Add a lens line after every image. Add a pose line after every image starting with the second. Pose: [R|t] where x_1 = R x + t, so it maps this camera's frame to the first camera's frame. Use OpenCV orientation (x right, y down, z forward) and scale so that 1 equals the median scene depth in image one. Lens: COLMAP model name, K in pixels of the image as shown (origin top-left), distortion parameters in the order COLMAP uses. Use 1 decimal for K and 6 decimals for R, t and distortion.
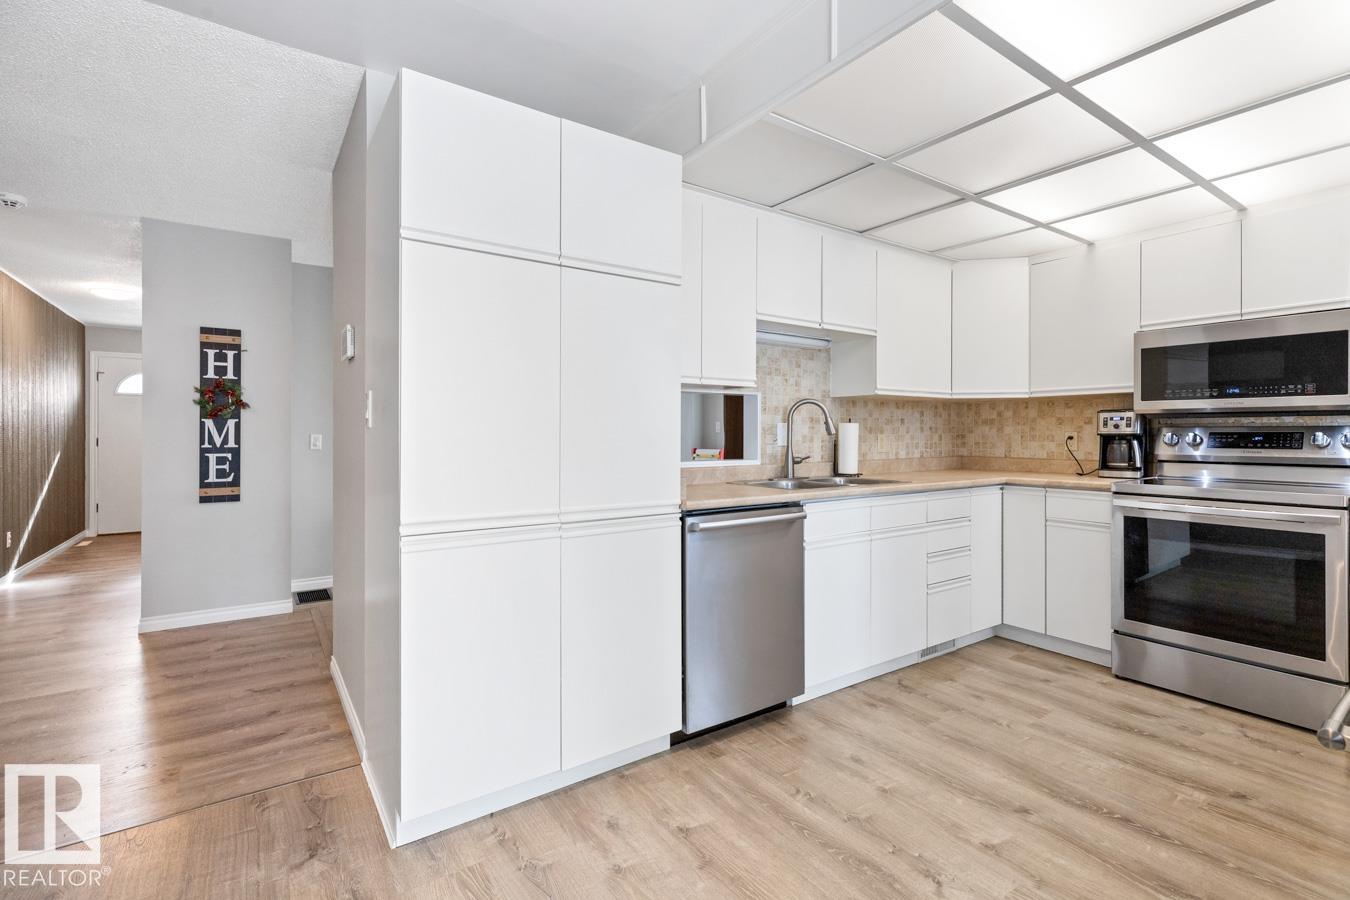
lens RADIAL K [[616.8, 0, 663.9], [0, 616.8, 436.3], [0, 0, 1]] dist [0.004587, -0.000721]
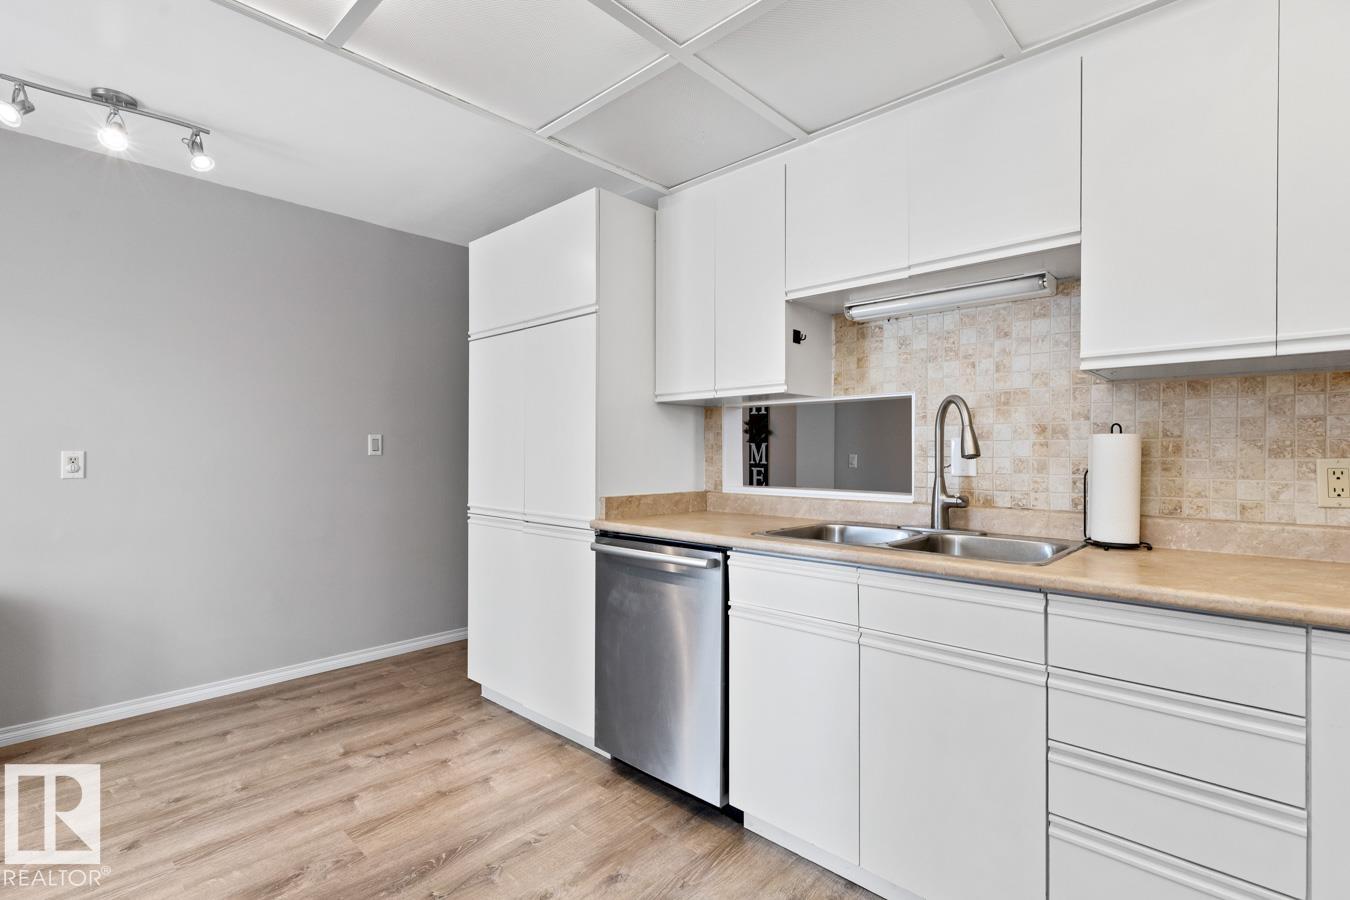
lens RADIAL K [[616.8, 0, 663.2], [0, 616.8, 454.2], [0, 0, 1]] dist [0.004587, -0.000721]
pose [[0.224780, 0.002911, -0.974405, 0.888806], [-0.006260, 0.999979, 0.001544, -0.005737], [0.974389, 0.005752, 0.224794, 0.730572]]
